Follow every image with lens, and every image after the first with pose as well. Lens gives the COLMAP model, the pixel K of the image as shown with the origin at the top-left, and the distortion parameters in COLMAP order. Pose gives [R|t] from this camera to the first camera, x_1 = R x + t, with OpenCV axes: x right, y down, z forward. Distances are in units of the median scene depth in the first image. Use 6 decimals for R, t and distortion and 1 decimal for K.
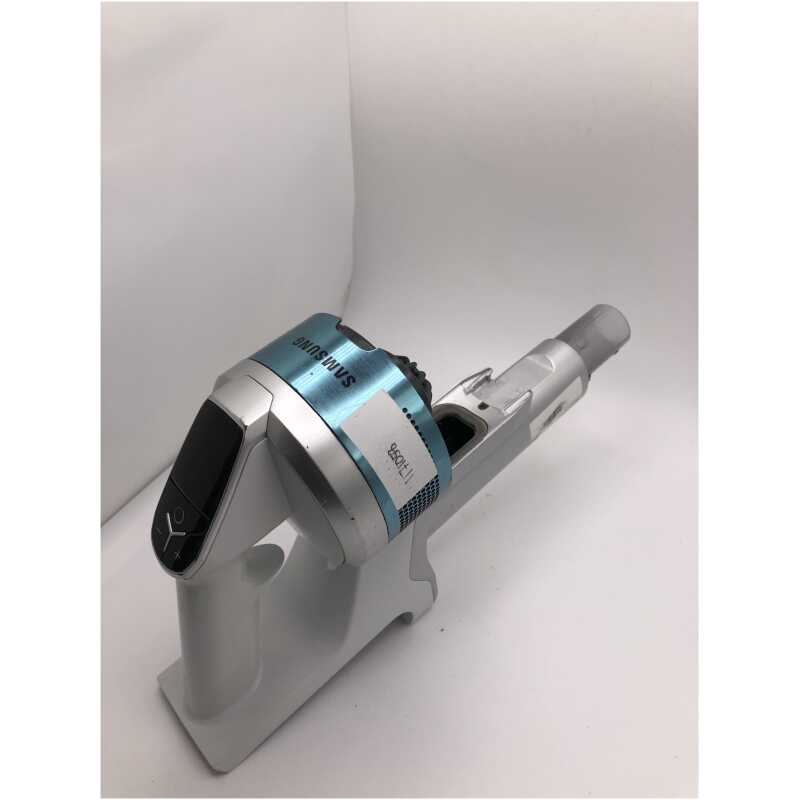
lens RADIAL K [[743.6, 0, 400.0], [0, 743.6, 400.0], [0, 0, 1]] dist [0.198932, -0.390244]
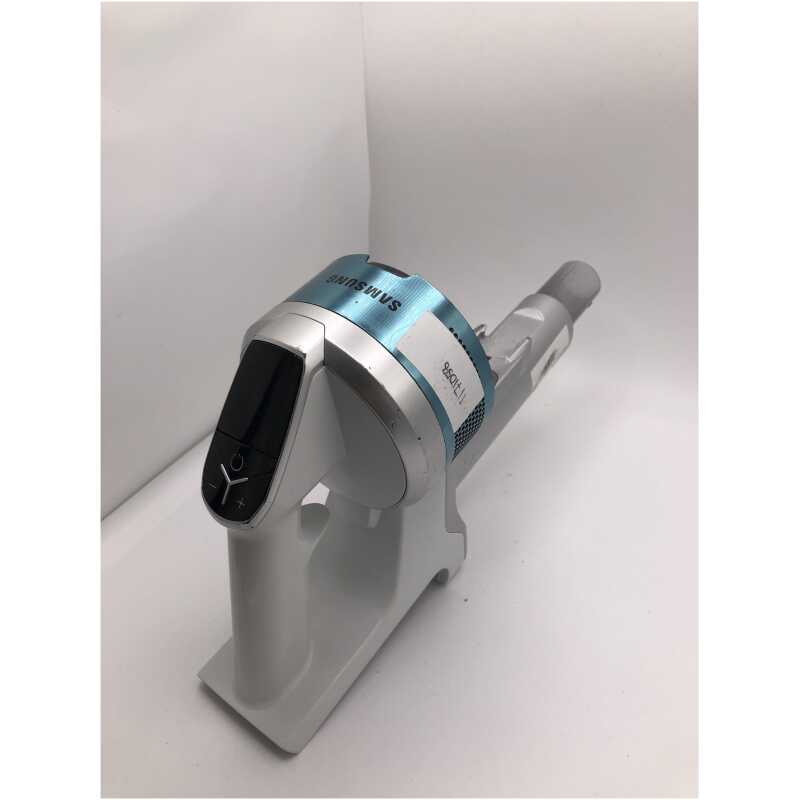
lens RADIAL K [[743.6, 0, 400.0], [0, 743.6, 400.0], [0, 0, 1]] dist [0.198932, -0.390244]
pose [[0.981380, -0.119103, 0.150693, -0.195131], [0.132034, 0.988100, -0.078900, 0.154279], [-0.139502, 0.097327, 0.985427, 0.021672]]
